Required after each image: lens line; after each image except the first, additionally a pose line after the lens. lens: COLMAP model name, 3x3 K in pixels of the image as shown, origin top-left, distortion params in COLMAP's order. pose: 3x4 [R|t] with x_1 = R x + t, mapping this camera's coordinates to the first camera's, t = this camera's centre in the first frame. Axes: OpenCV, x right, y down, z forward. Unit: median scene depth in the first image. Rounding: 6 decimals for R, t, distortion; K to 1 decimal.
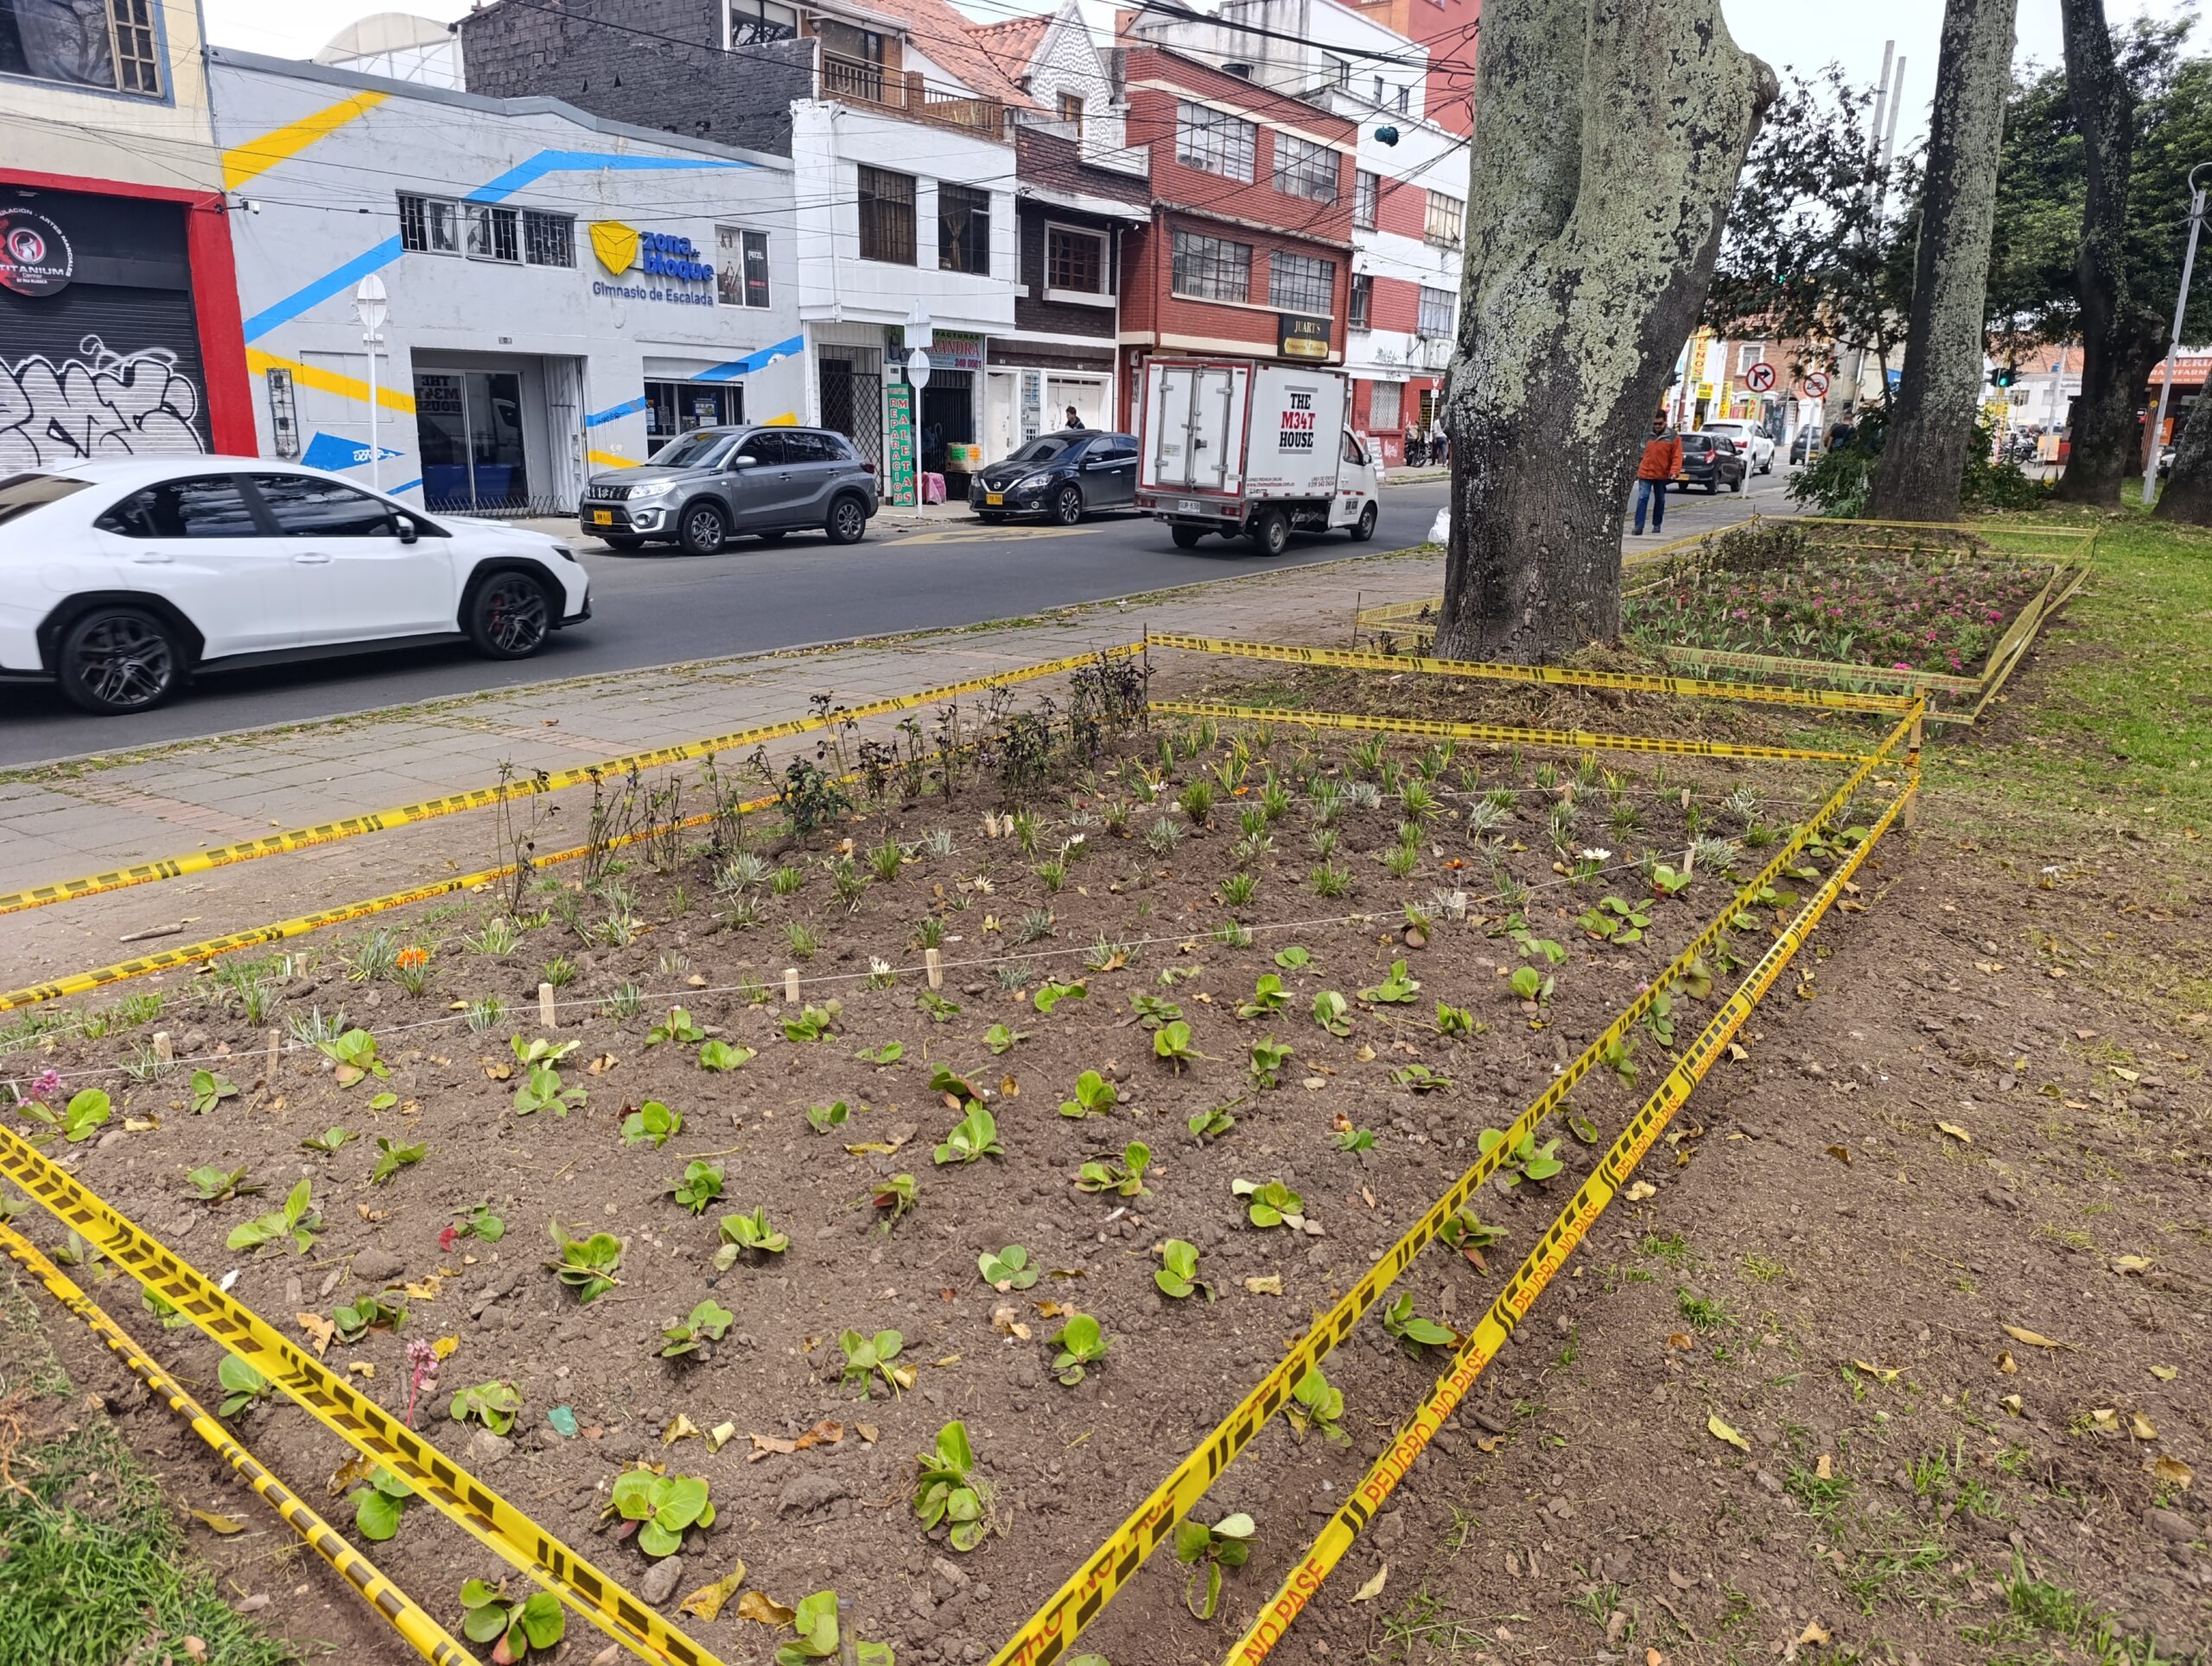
lens RADIAL K [[1482.0, 0, 1101.9], [0, 1482.0, 836.2], [0, 0, 1]] dist [-0.011653, -0.012346]
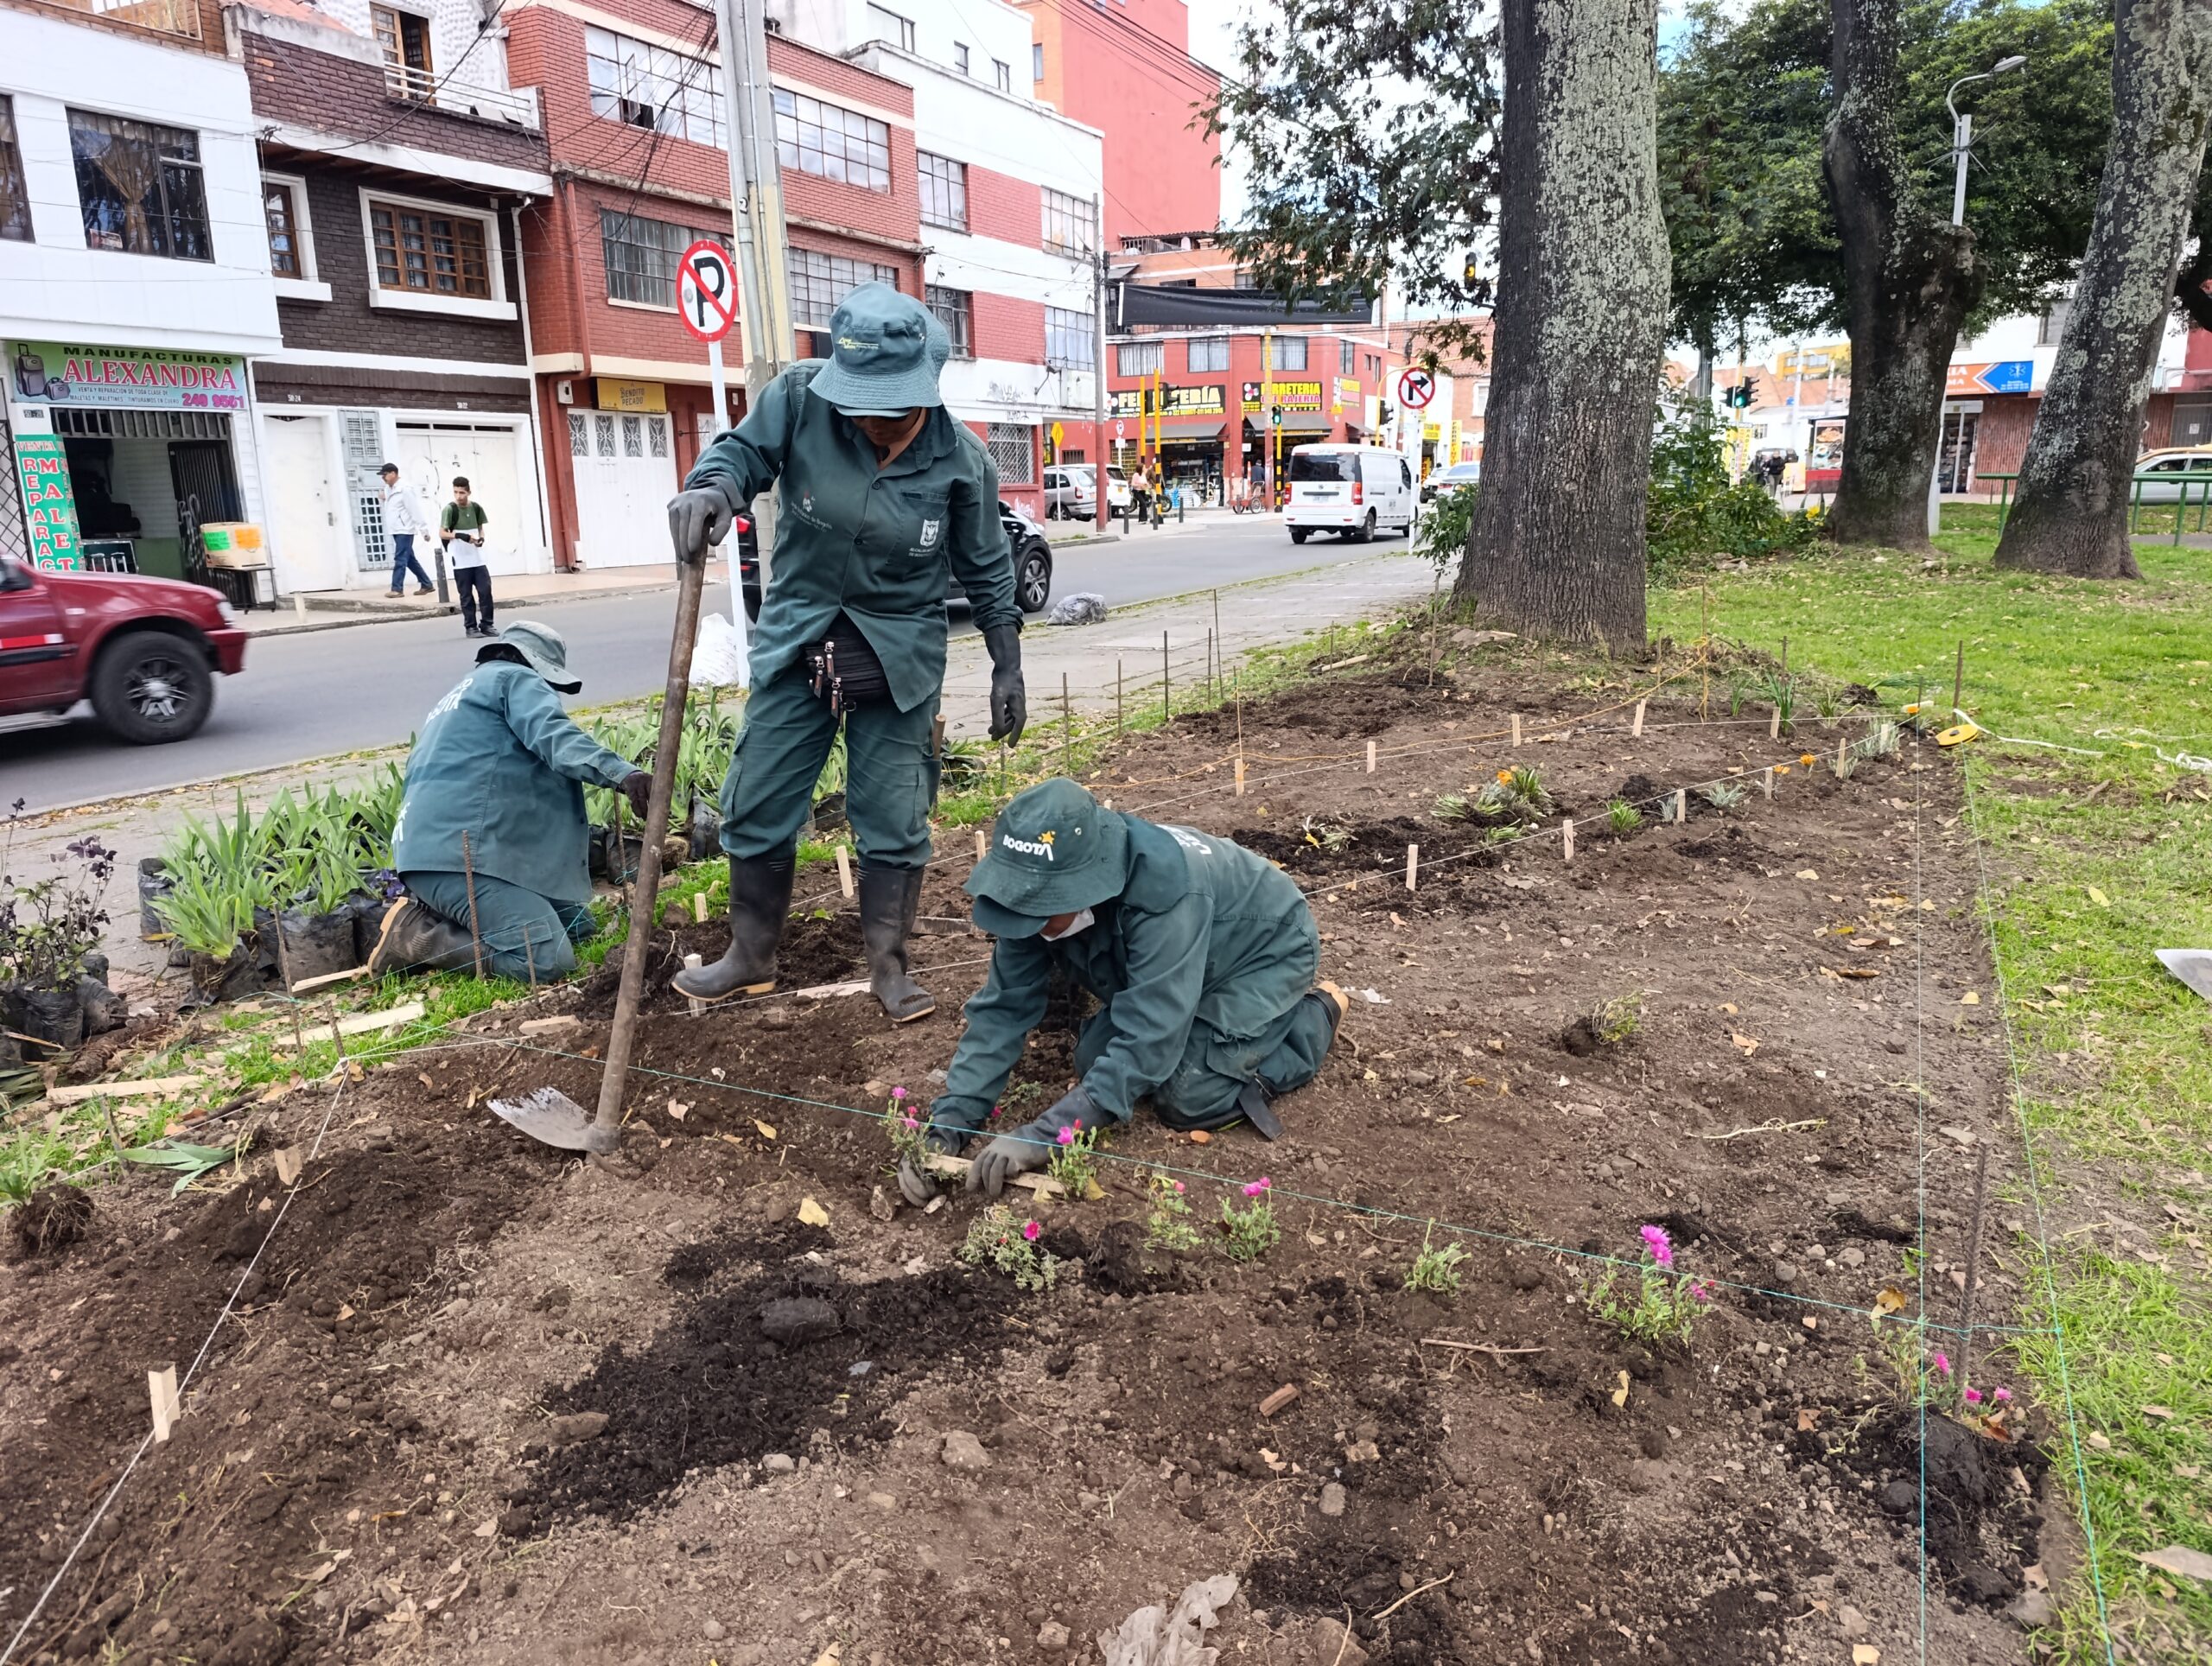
lens RADIAL K [[1482.0, 0, 1109.0], [0, 1482.0, 828.6], [0, 0, 1]] dist [-0.011653, -0.012346]
pose [[0.990207, -0.063438, 0.124365, 0.187600], [0.069311, 0.996647, -0.043475, -0.072825], [-0.121190, 0.051669, 0.991284, 0.302246]]
